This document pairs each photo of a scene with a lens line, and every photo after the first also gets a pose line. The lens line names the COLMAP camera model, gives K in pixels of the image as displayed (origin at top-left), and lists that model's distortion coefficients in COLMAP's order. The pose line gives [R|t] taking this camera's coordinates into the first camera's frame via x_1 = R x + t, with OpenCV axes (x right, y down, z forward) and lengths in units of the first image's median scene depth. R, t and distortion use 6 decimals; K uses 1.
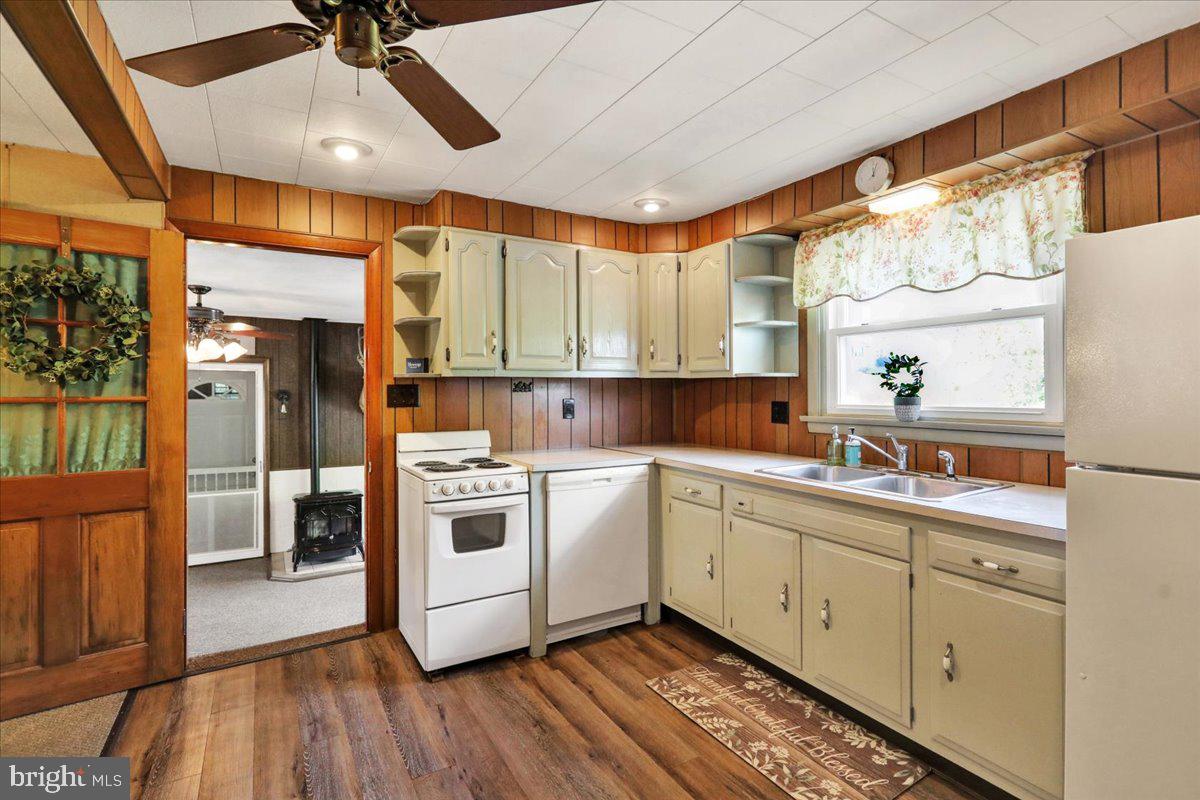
lens RADIAL K [[569.7, 0, 600.4], [0, 569.7, 388.8], [0, 0, 1]] dist [0.002060, 0.000686]
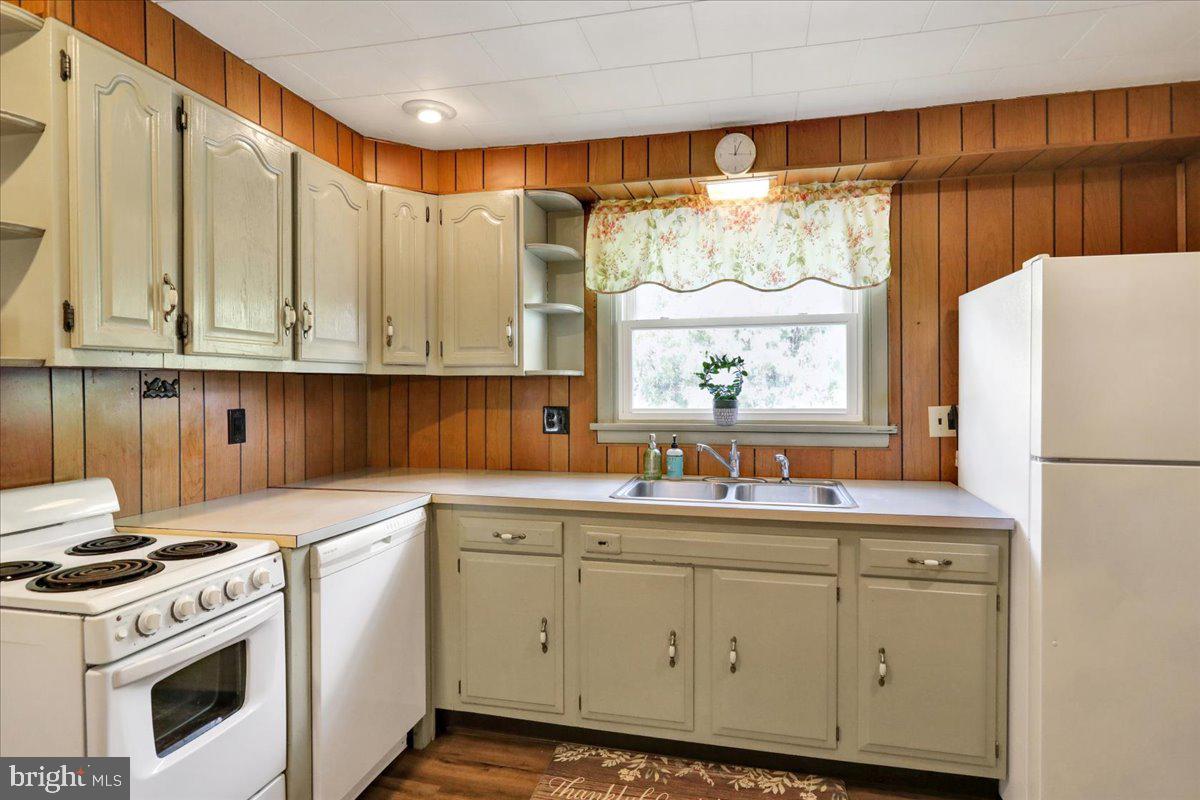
lens RADIAL K [[662.7, 0, 600.3], [0, 662.7, 394.0], [0, 0, 1]] dist [0.000594, 0.000116]
pose [[0.696686, -0.007748, 0.717335, -0.386542], [0.000834, 0.999950, 0.009991, -0.005459], [-0.717376, -0.006363, 0.696657, 0.386710]]
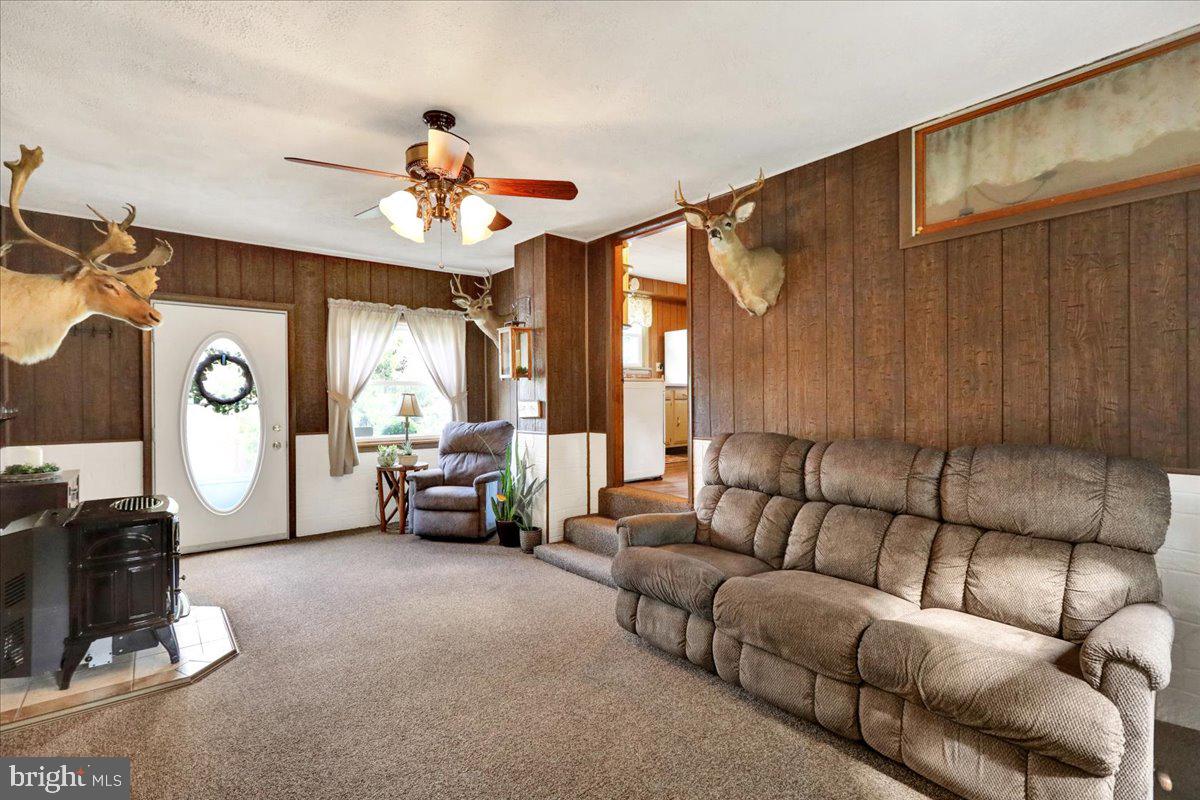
lens RADIAL K [[542.9, 0, 593.8], [0, 542.9, 392.4], [0, 0, 1]] dist [0.002119, 0.000710]
pose [[-0.150087, 0.001002, 0.988672, -2.188977], [0.002776, 0.999996, -0.000592, 0.187816], [-0.988669, 0.002656, -0.150089, 1.523678]]
